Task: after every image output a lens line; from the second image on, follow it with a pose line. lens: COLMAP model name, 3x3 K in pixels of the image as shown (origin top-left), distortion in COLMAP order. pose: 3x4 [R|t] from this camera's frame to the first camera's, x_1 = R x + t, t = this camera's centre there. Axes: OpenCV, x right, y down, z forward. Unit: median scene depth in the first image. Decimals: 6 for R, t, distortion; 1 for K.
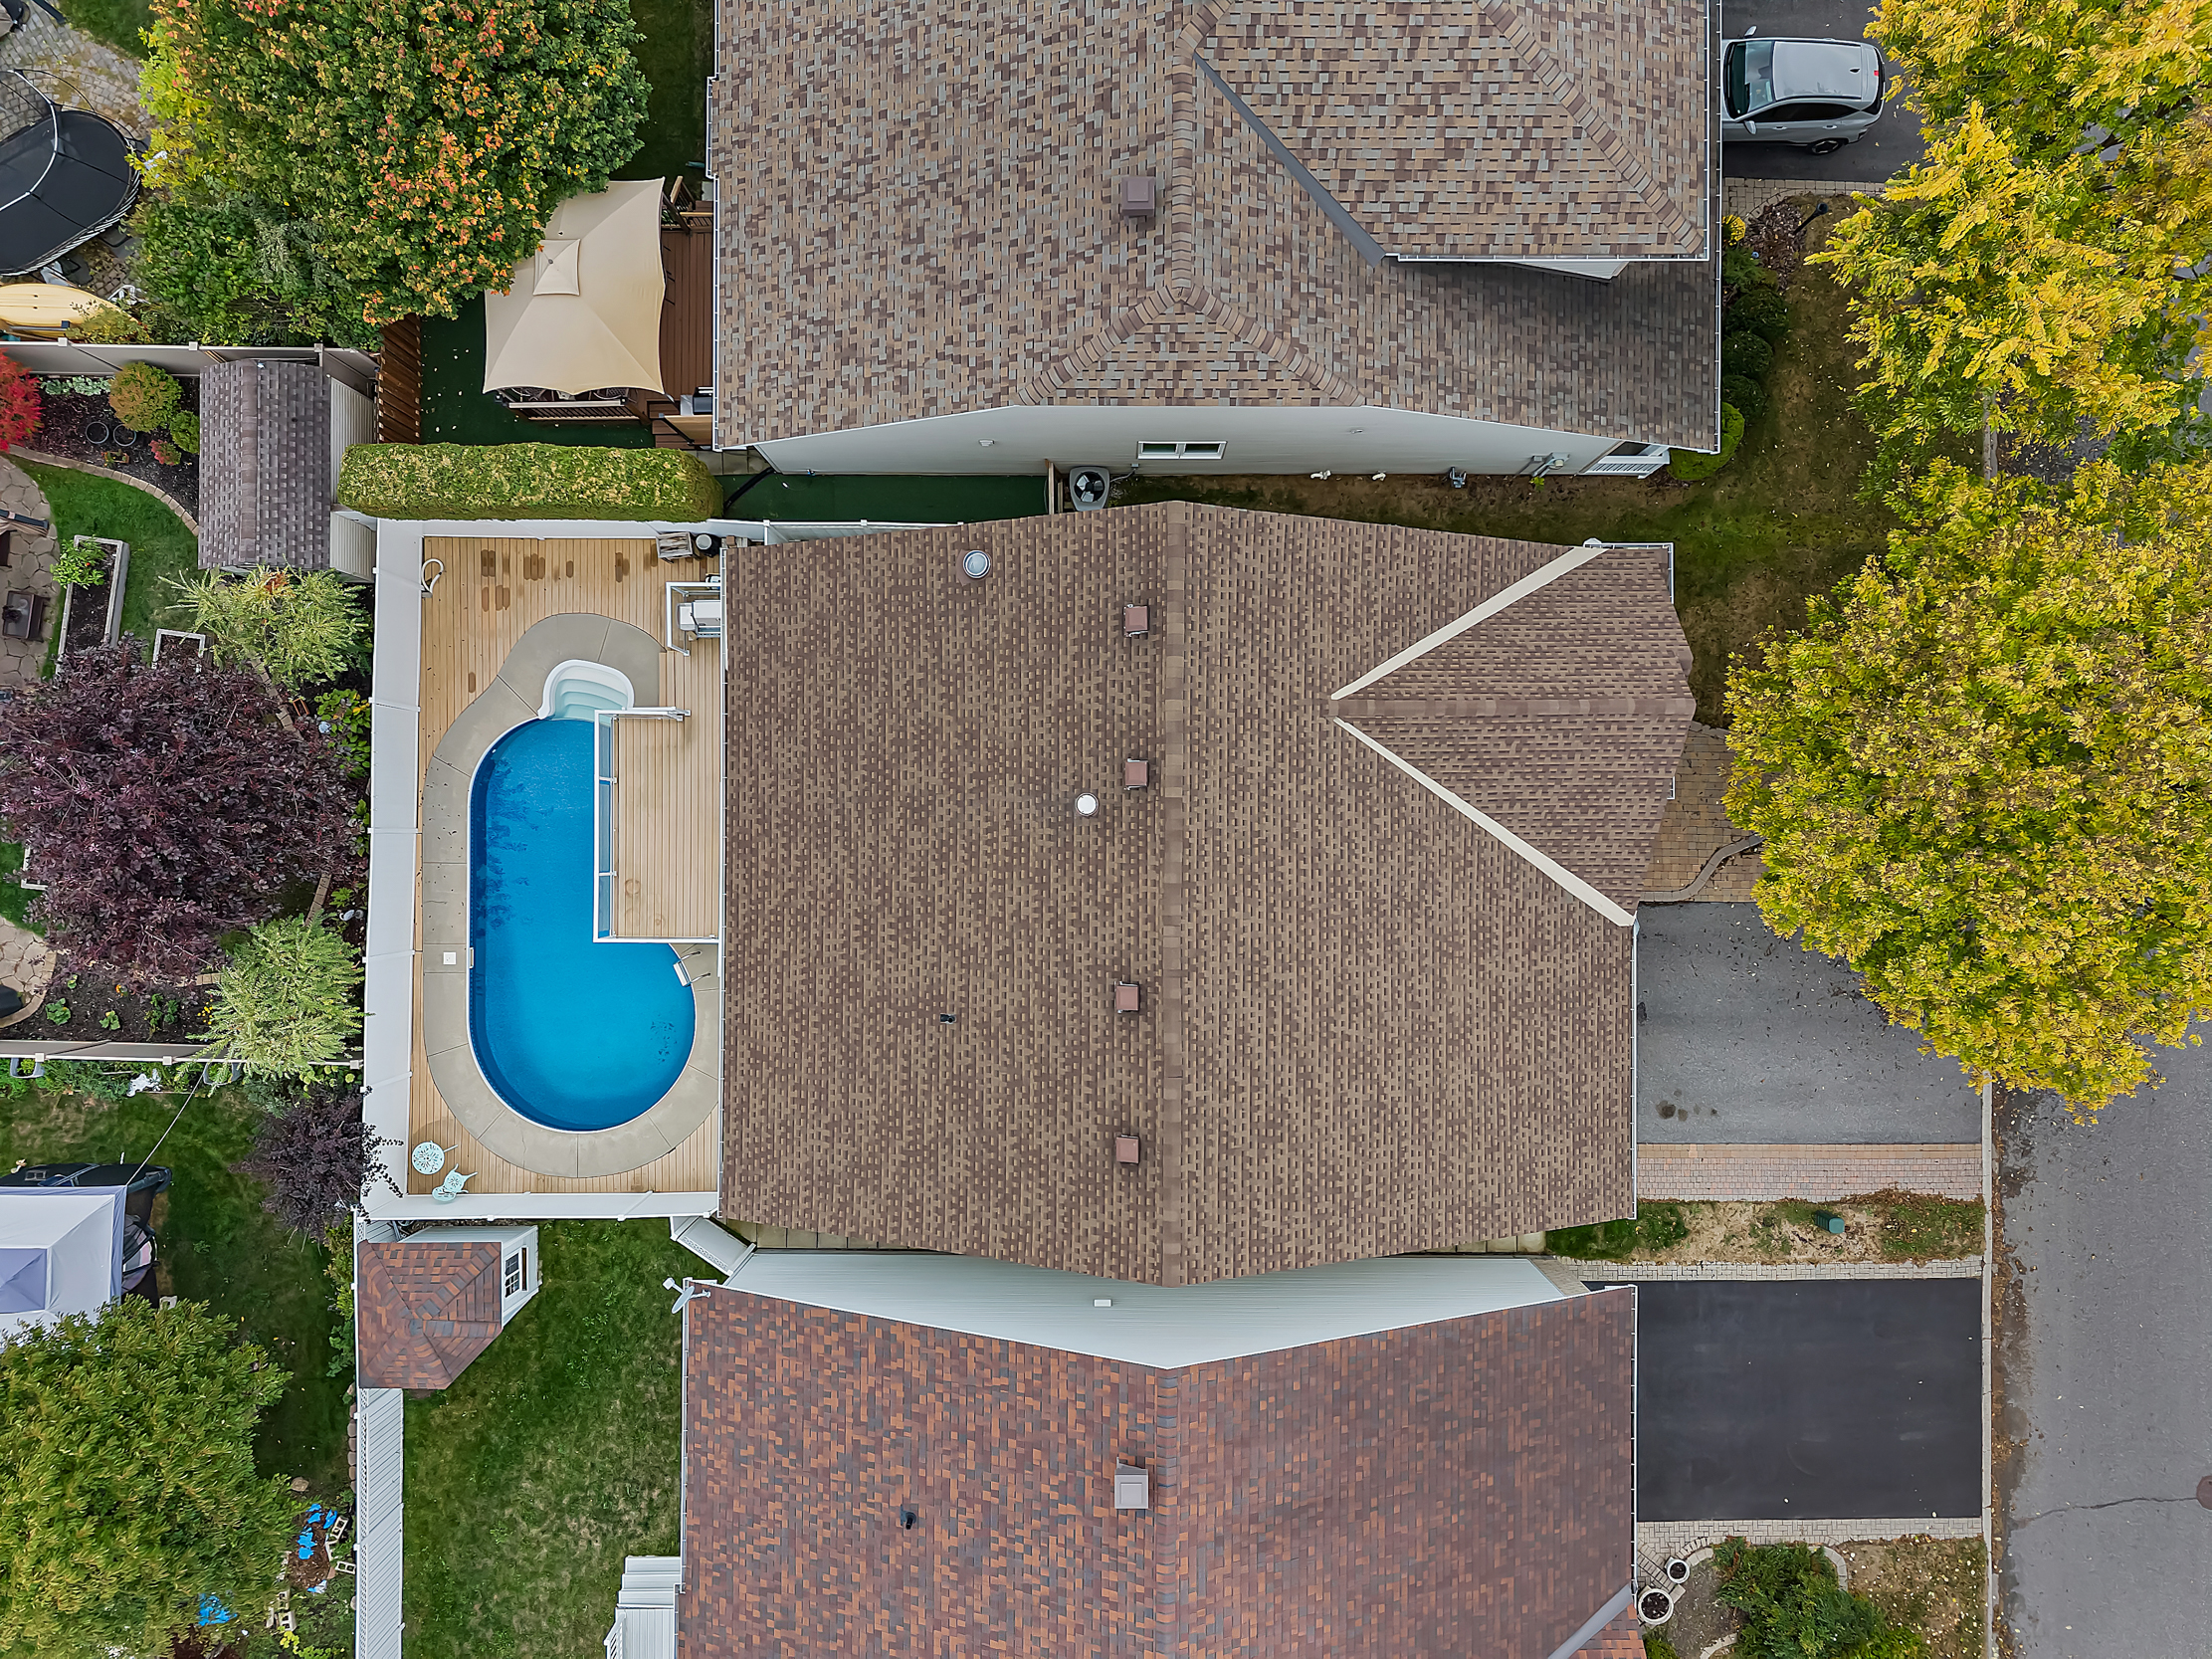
lens RADIAL K [[1494.6, 0, 1106.0], [0, 1494.6, 829.5], [0, 0, 1]] dist [0.005888, 0.000283]
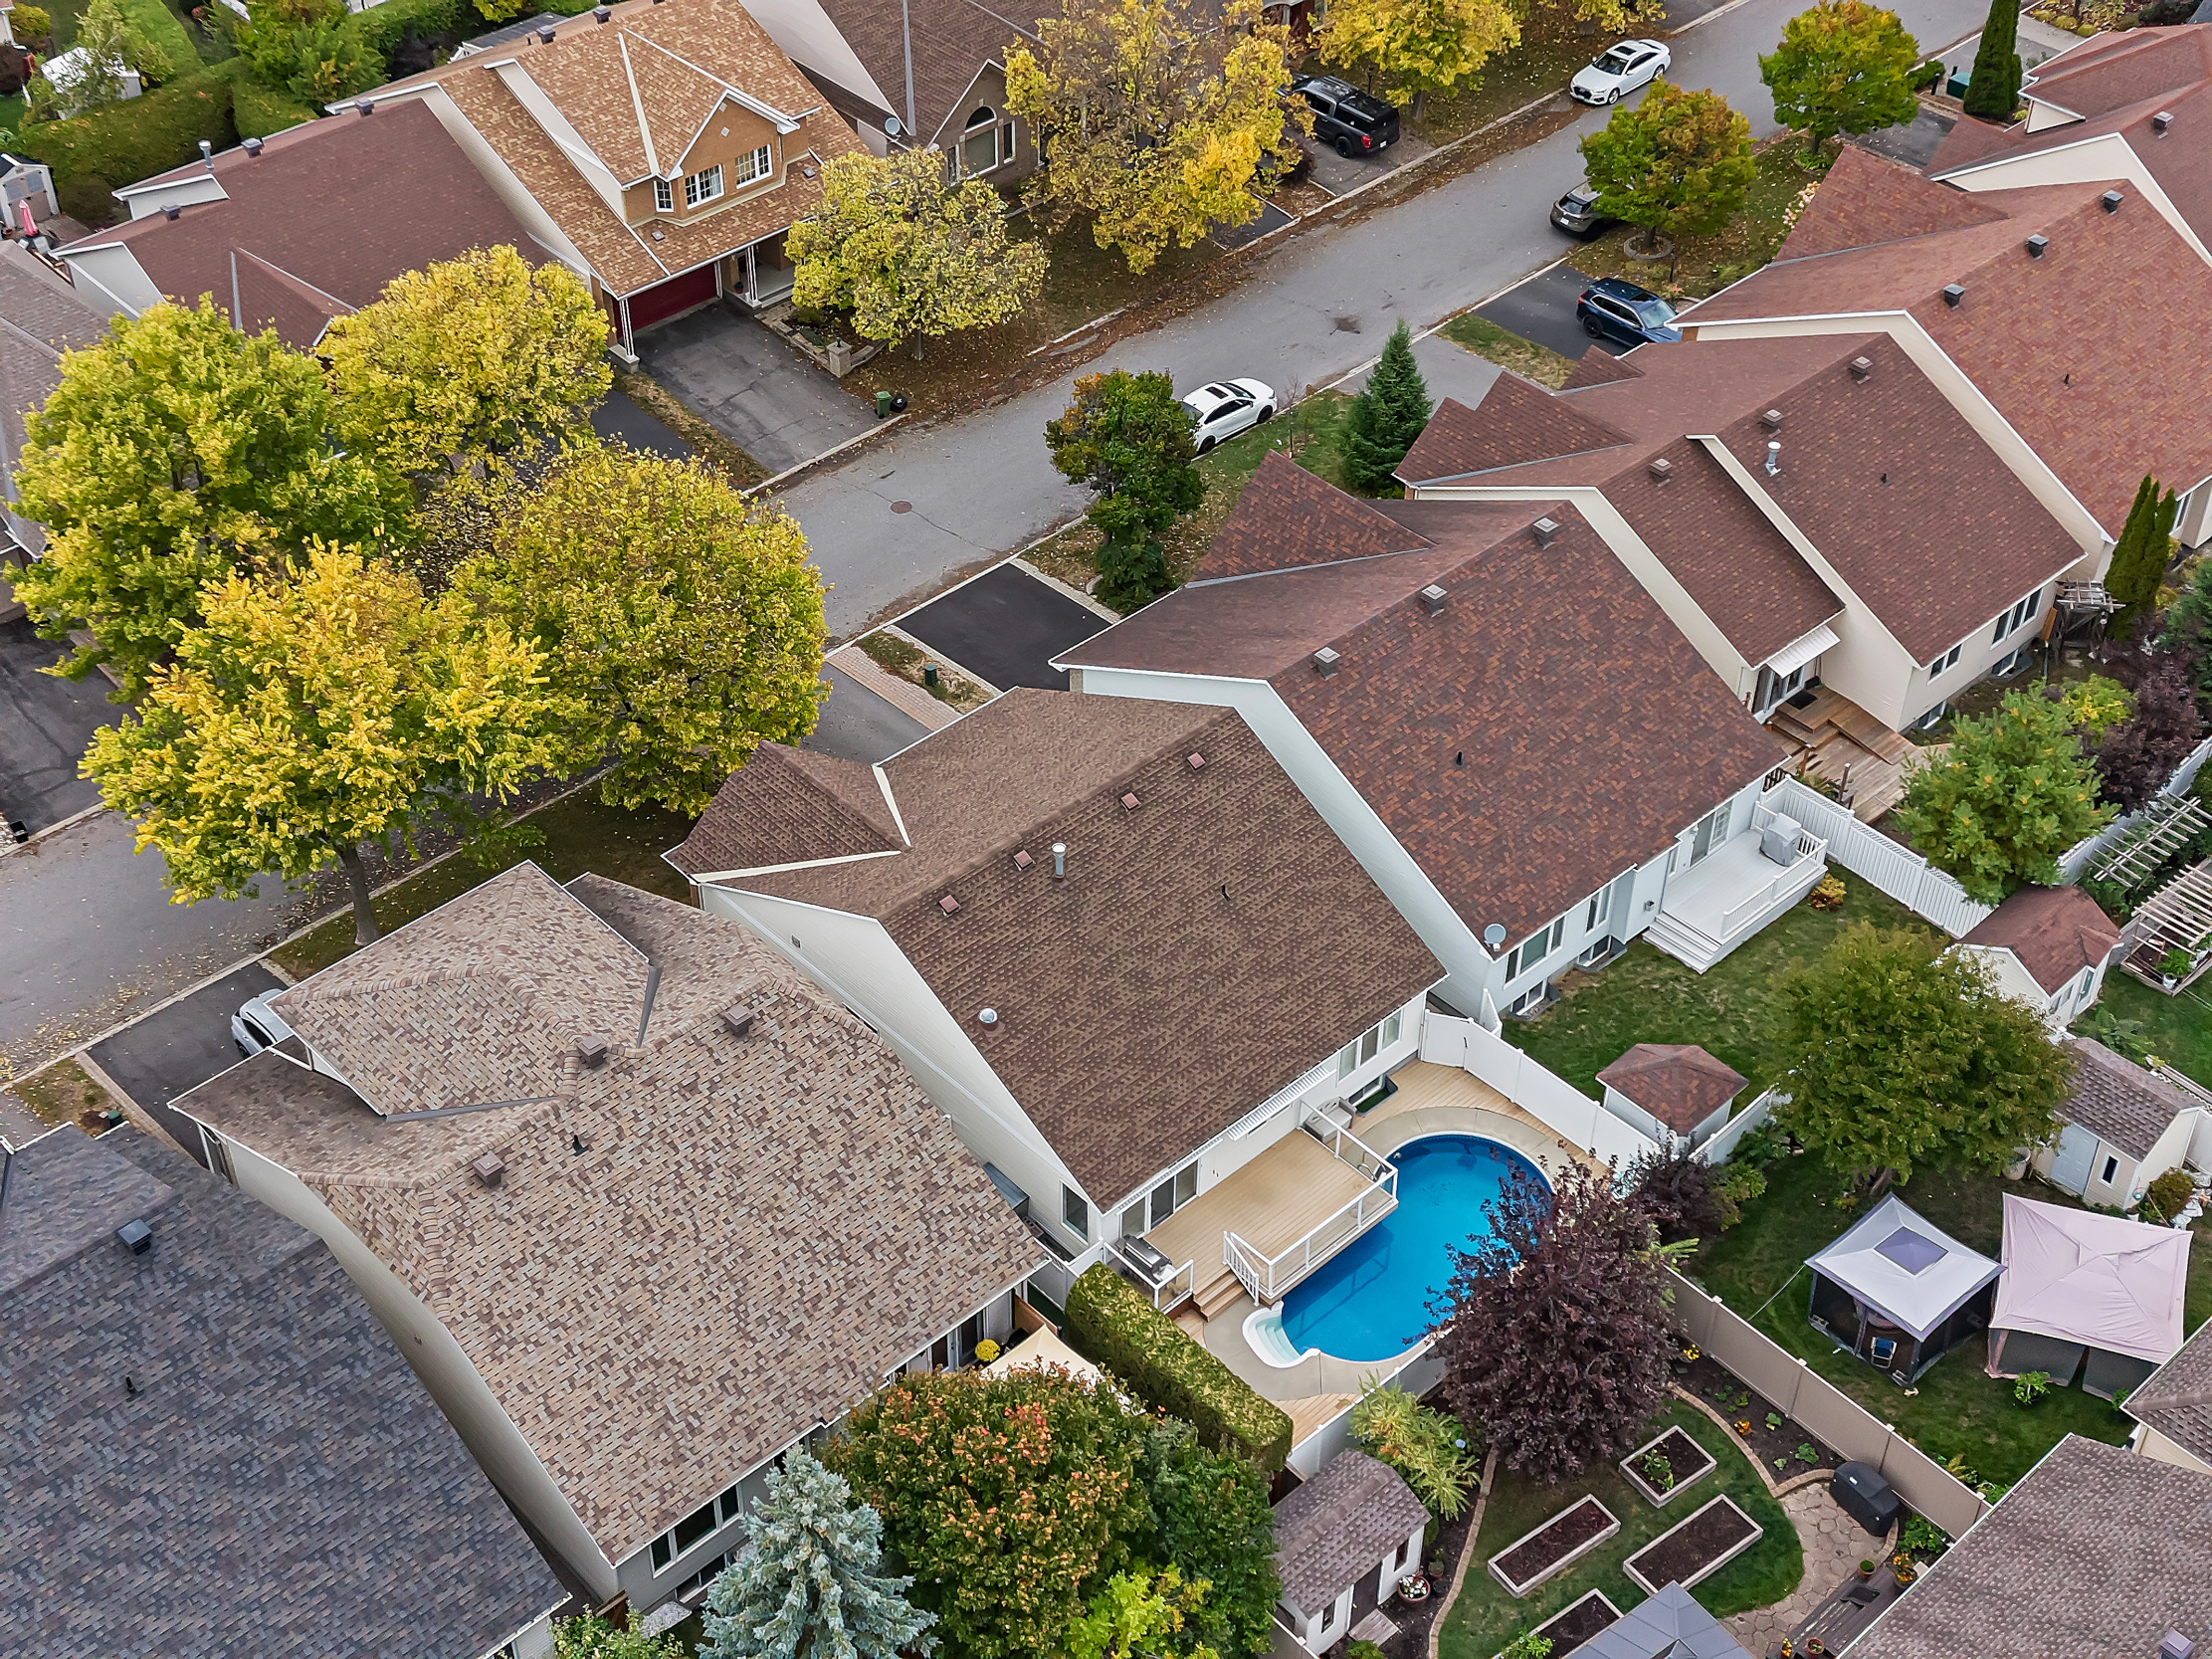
lens RADIAL K [[2974.1, 0, 1106.0], [0, 2974.1, 829.5], [0, 0, 1]] dist [0.048374, 0.039822]
pose [[-0.684600, -0.475826, 0.552188, -1.379955], [0.728817, -0.434178, 0.529448, -1.274165], [-0.012177, 0.764904, 0.644029, -0.828009]]
